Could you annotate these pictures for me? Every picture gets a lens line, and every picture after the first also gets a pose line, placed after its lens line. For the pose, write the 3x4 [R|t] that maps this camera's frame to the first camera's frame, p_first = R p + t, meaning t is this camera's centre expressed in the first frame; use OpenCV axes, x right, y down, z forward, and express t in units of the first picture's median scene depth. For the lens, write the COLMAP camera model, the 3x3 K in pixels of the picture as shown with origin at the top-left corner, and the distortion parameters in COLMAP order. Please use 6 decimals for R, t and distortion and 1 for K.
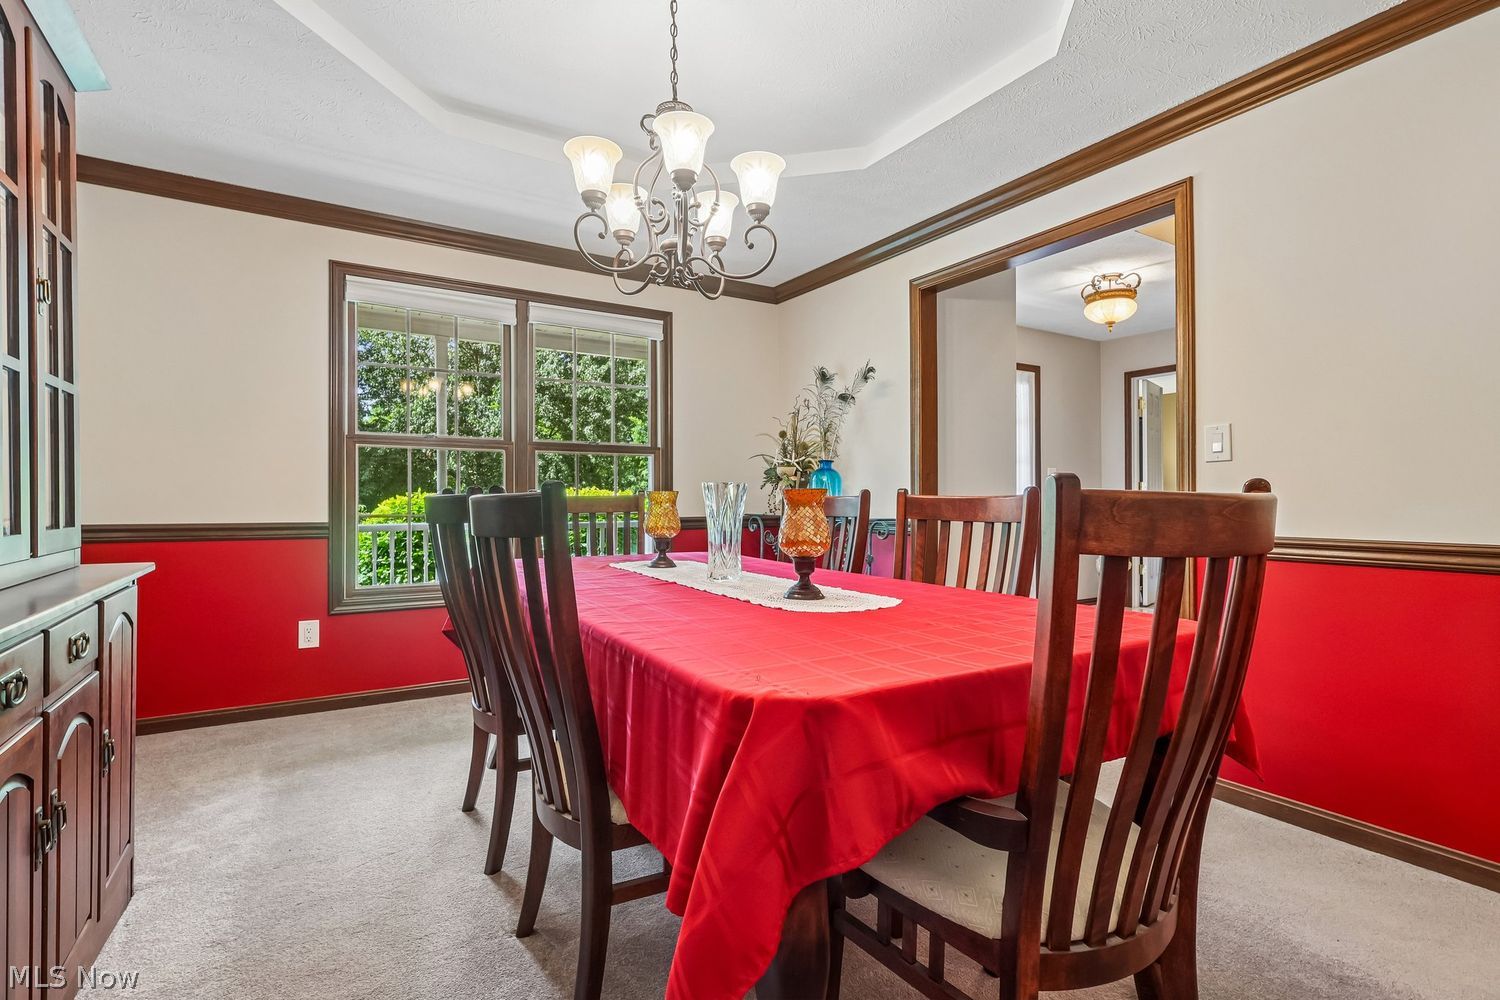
lens RADIAL K [[702.1, 0, 754.6], [0, 702.1, 495.8], [0, 0, 1]] dist [-0.013331, 0.000158]
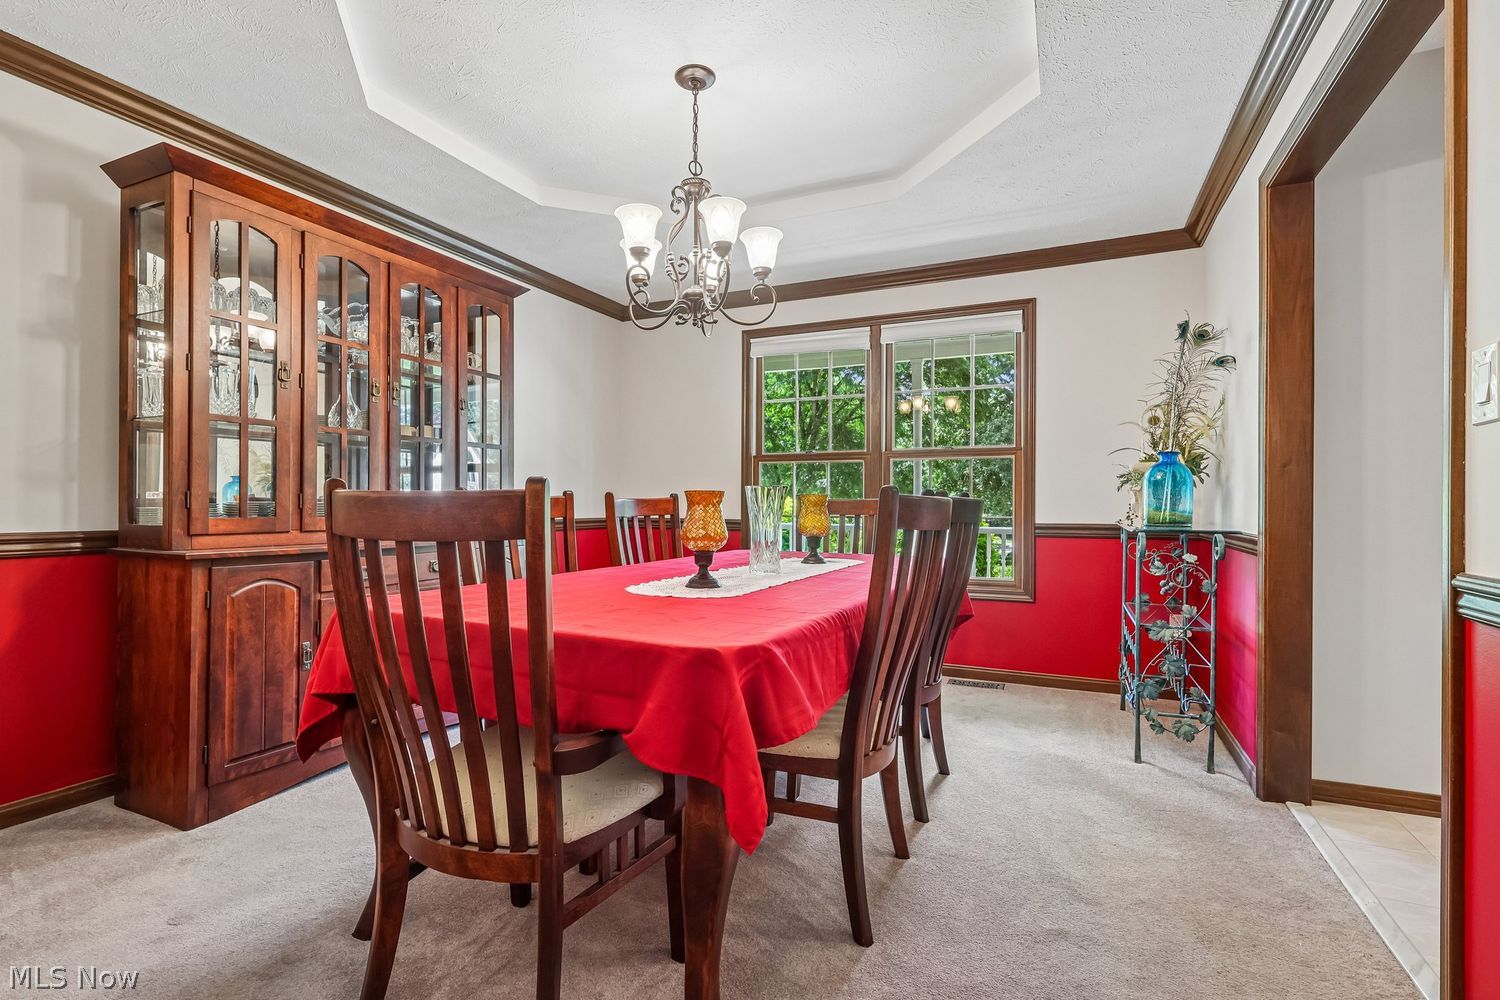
lens RADIAL K [[702.1, 0, 753.6], [0, 702.1, 506.7], [0, 0, 1]] dist [-0.013331, 0.000158]
pose [[0.549098, 0.005070, -0.835742, 0.988149], [0.003699, 0.999957, 0.008497, 0.004877], [0.835750, -0.007757, 0.549056, 0.418693]]
